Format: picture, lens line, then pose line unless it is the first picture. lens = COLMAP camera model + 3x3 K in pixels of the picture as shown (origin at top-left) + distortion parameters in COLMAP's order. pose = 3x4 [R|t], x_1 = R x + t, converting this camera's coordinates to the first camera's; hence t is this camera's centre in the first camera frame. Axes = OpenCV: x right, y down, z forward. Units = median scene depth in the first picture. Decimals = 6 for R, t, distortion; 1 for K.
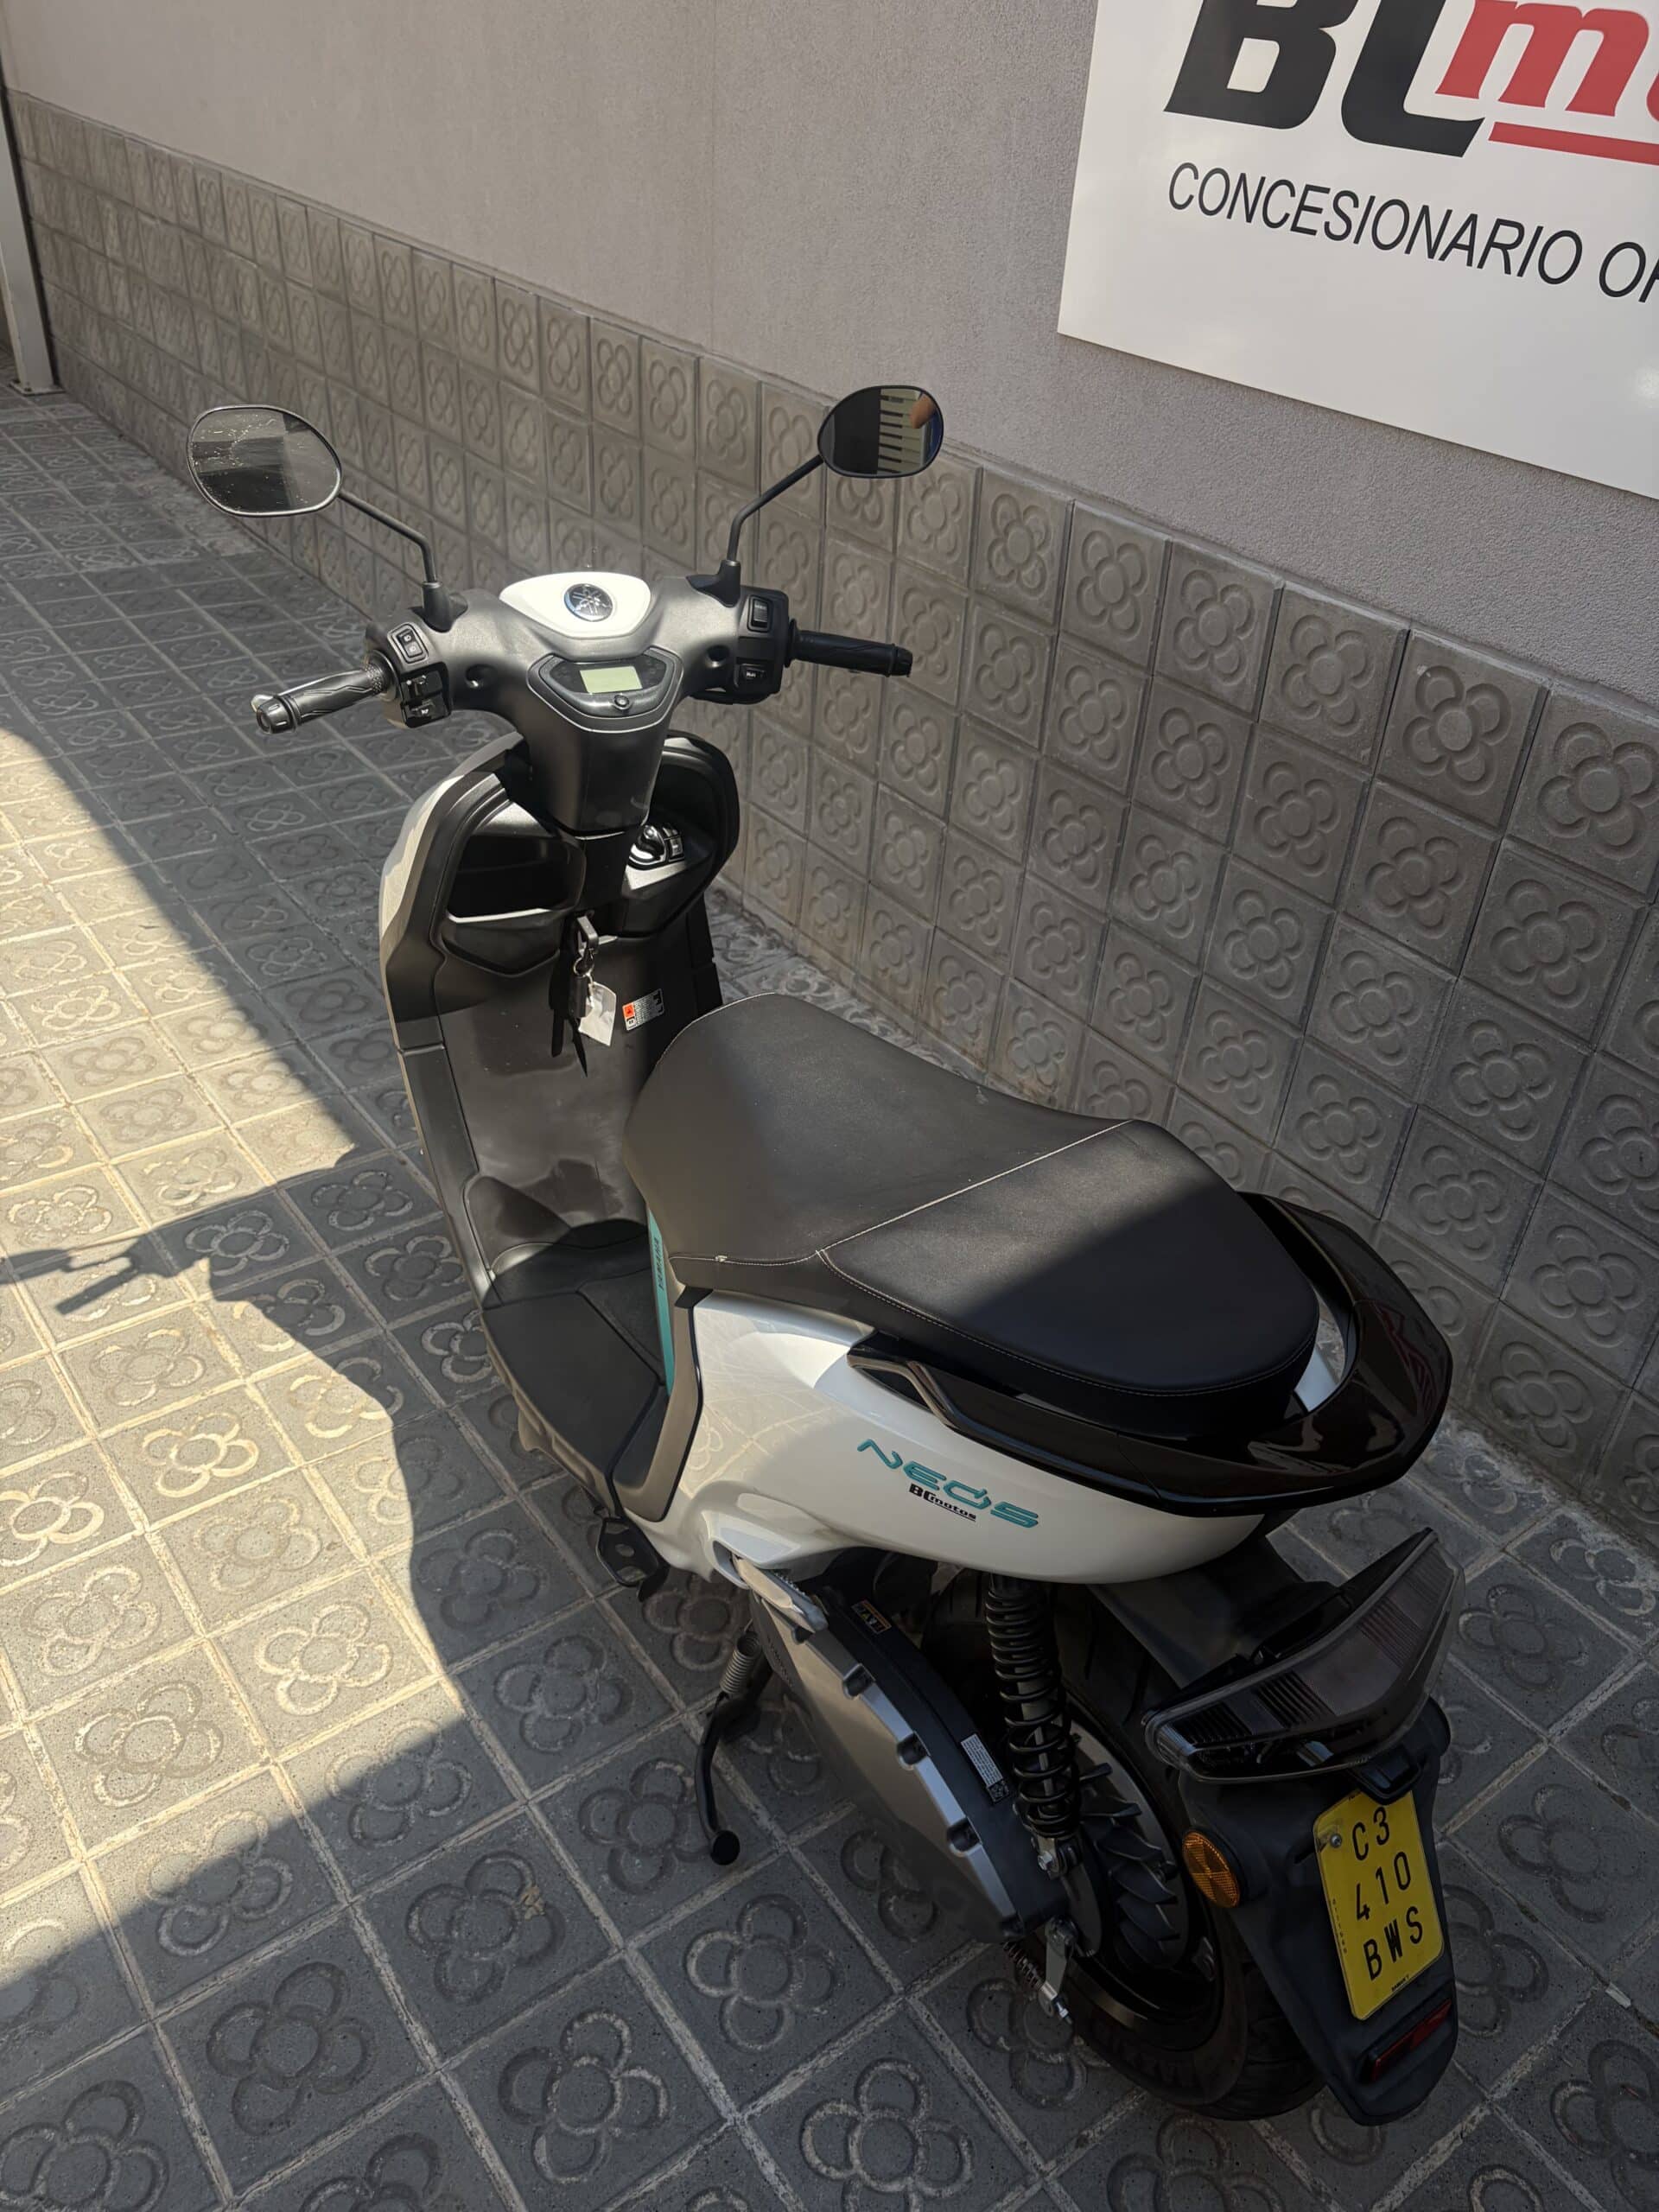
lens RADIAL K [[1668.2, 0, 840.0], [0, 1668.2, 1121.7], [0, 0, 1]] dist [0.044697, -0.055461]
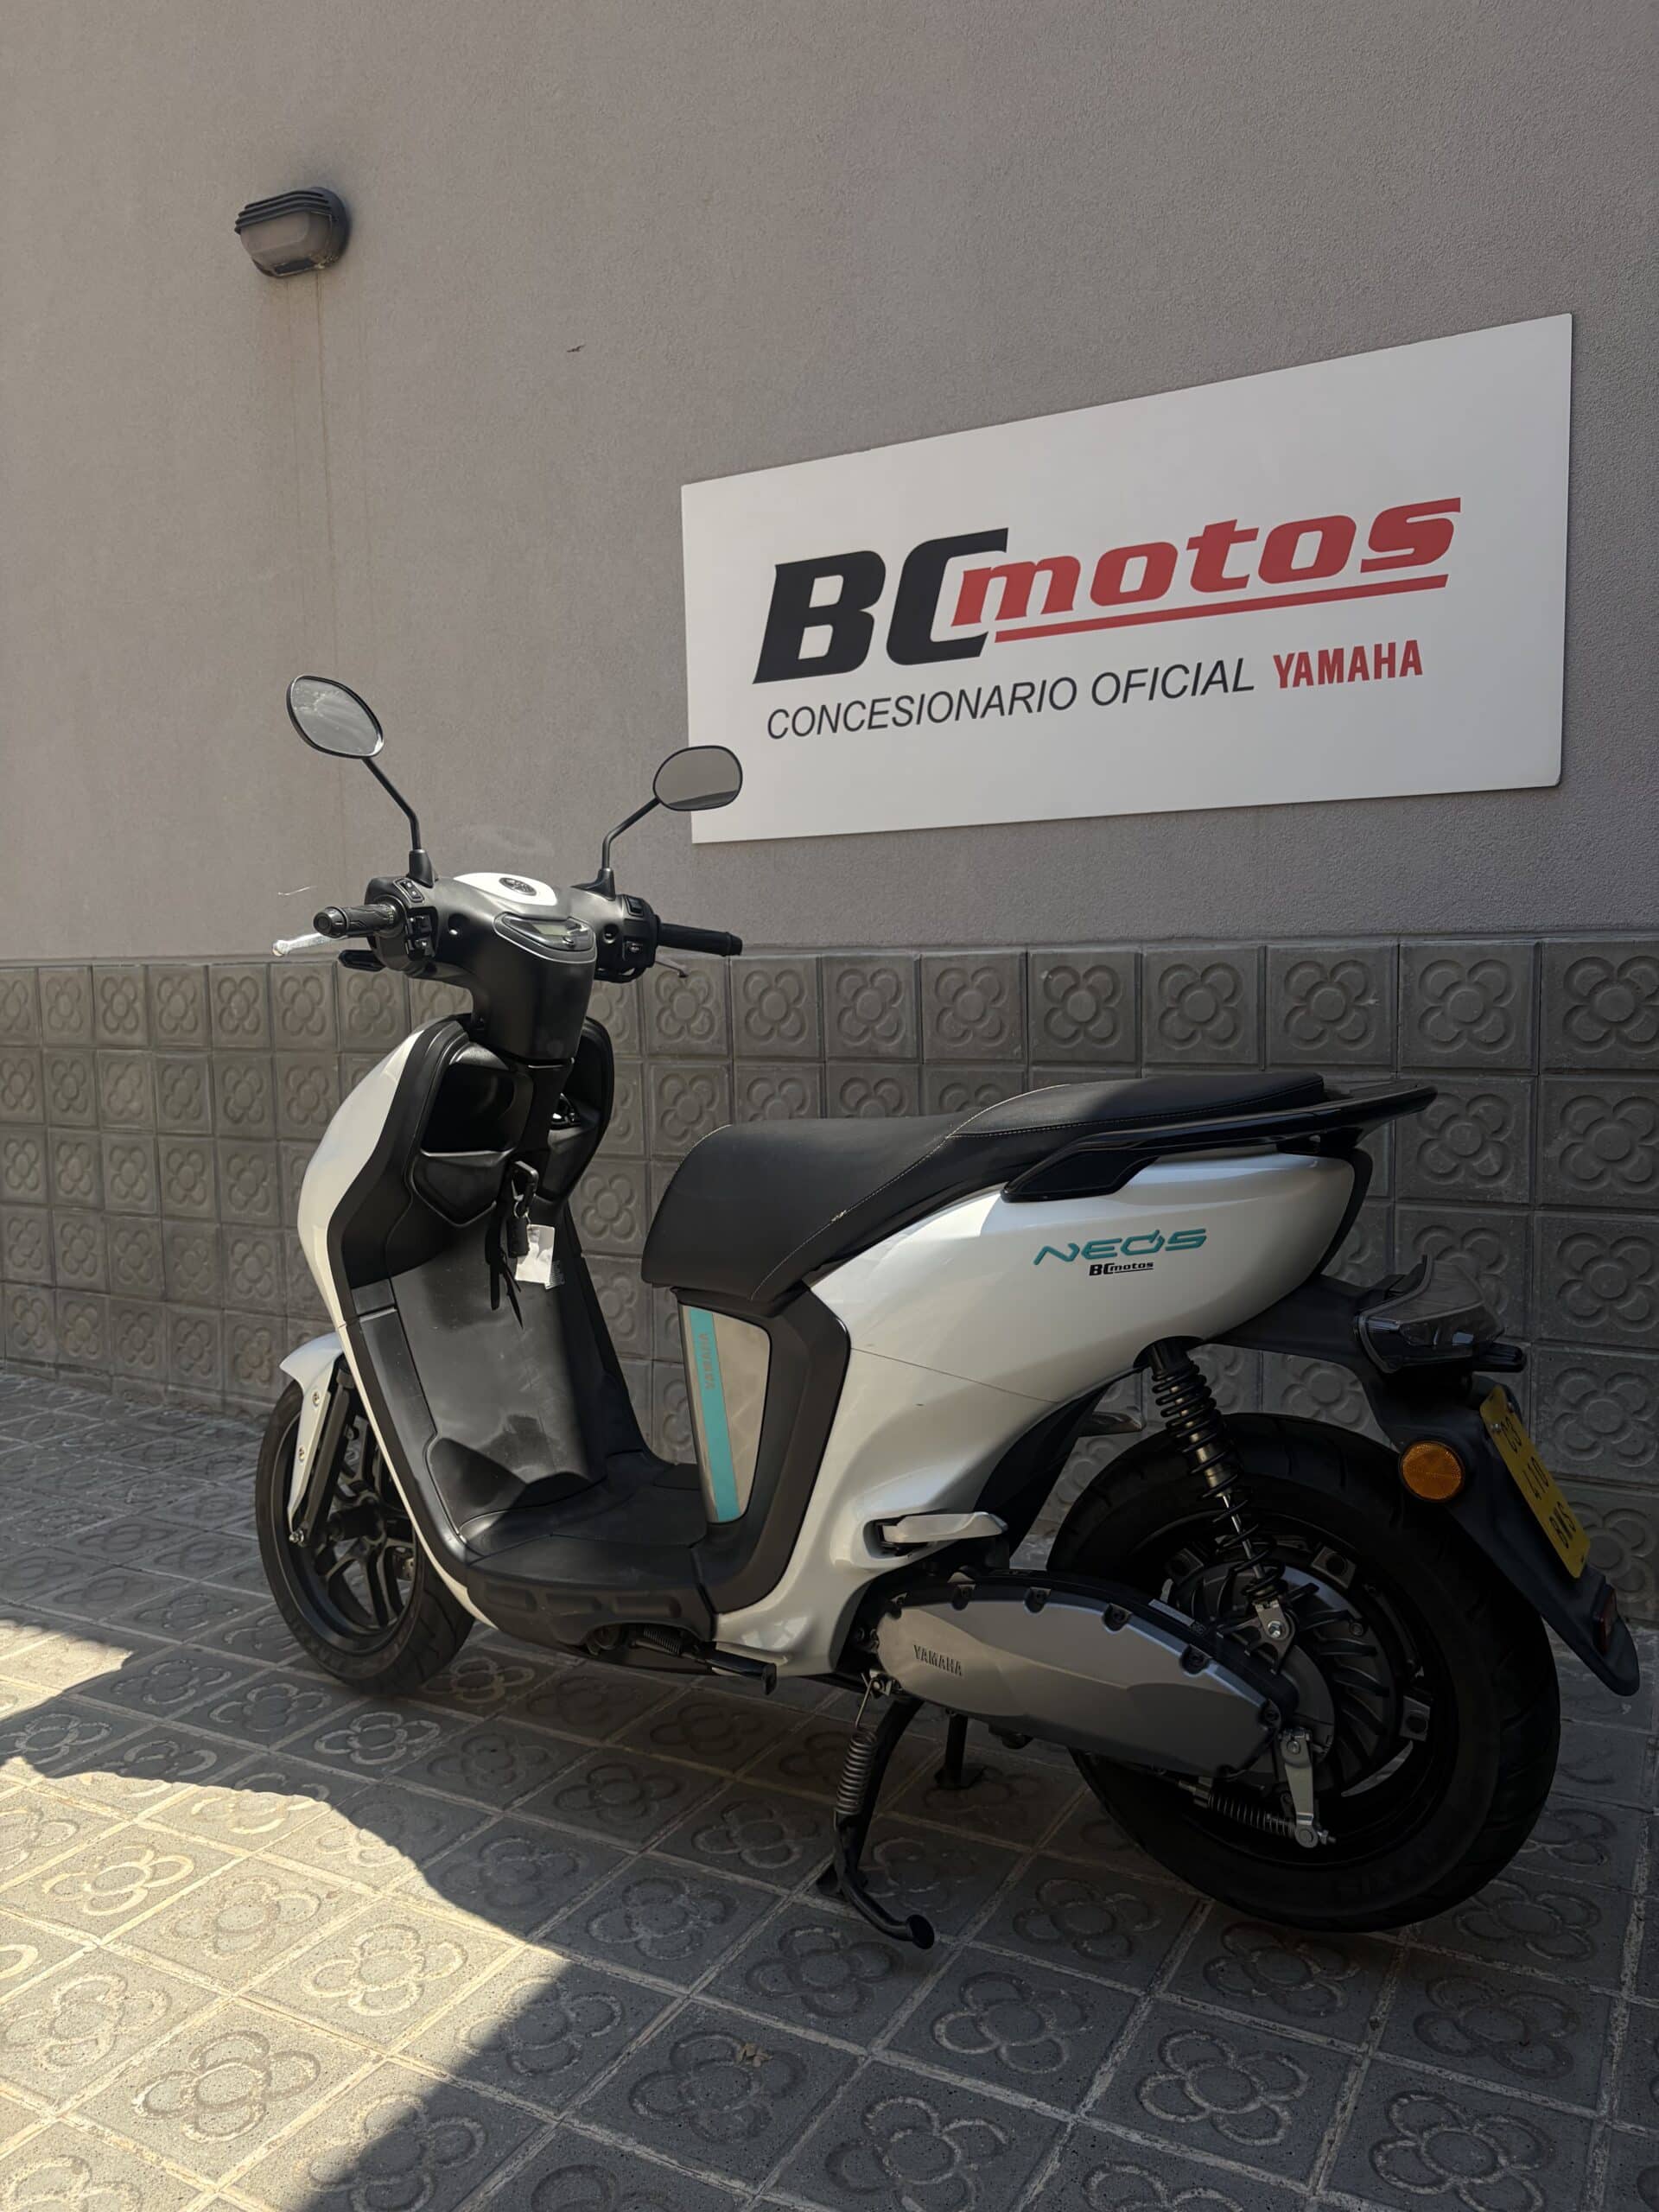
lens RADIAL K [[1655.3, 0, 822.8], [0, 1655.3, 1122.3], [0, 0, 1]] dist [0.069372, -0.089902]
pose [[0.910274, -0.116021, 0.397416, -0.376921], [0.295251, 0.854839, -0.426706, 0.363951], [-0.290220, 0.505757, 0.812393, 0.006986]]
